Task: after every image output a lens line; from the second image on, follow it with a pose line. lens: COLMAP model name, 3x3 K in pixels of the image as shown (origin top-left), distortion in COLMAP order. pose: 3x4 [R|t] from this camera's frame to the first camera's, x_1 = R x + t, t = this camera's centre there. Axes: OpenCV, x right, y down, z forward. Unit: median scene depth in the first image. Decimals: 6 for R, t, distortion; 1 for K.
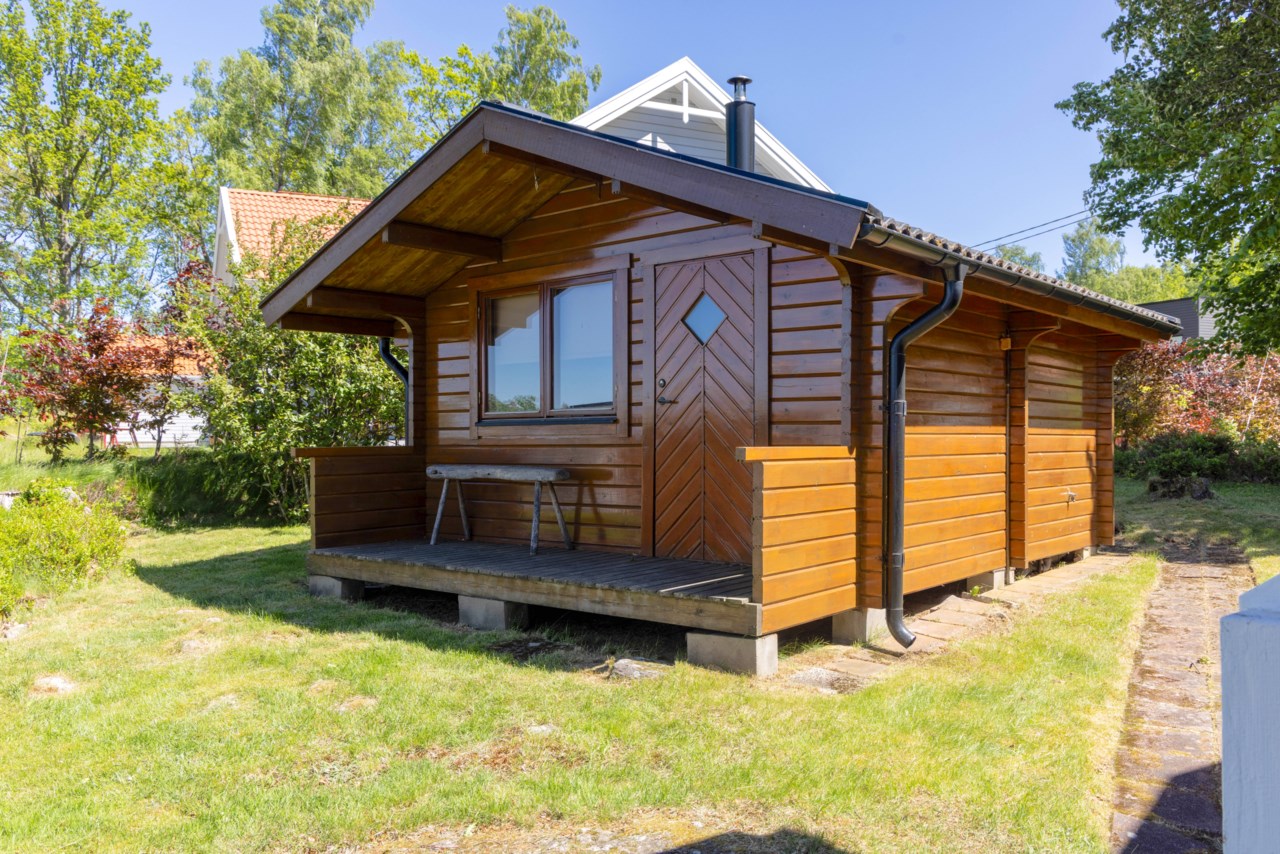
lens RADIAL K [[1034.6, 0, 640.0], [0, 1034.6, 427.0], [0, 0, 1]] dist [0.009941, 0.006425]
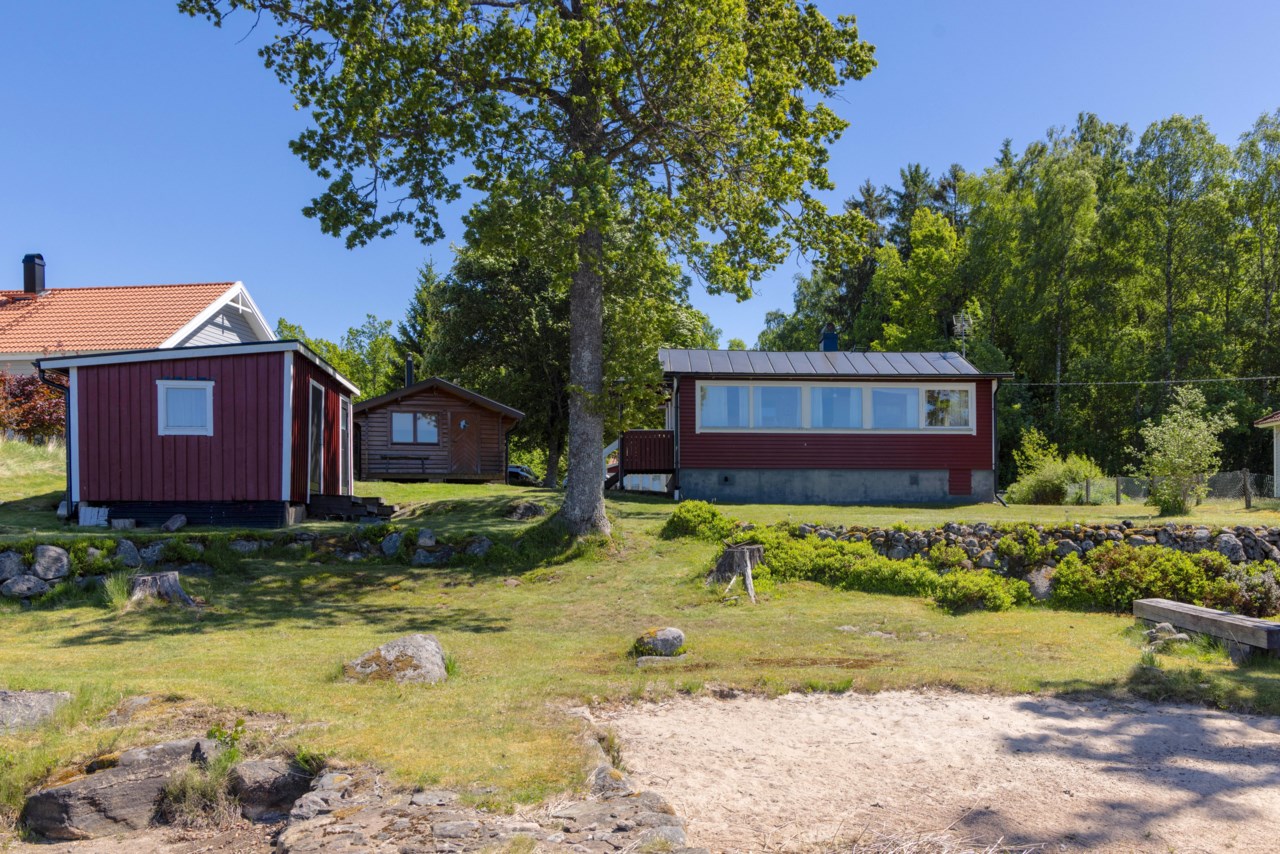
lens RADIAL K [[1101.7, 0, 640.0], [0, 1101.7, 427.0], [0, 0, 1]] dist [0.045956, 0.002038]
pose [[0.622429, 0.087774, 0.777739, -3.053718], [-0.011444, 0.994606, -0.103091, 0.375564], [-0.782593, 0.055266, 0.620076, -2.513334]]
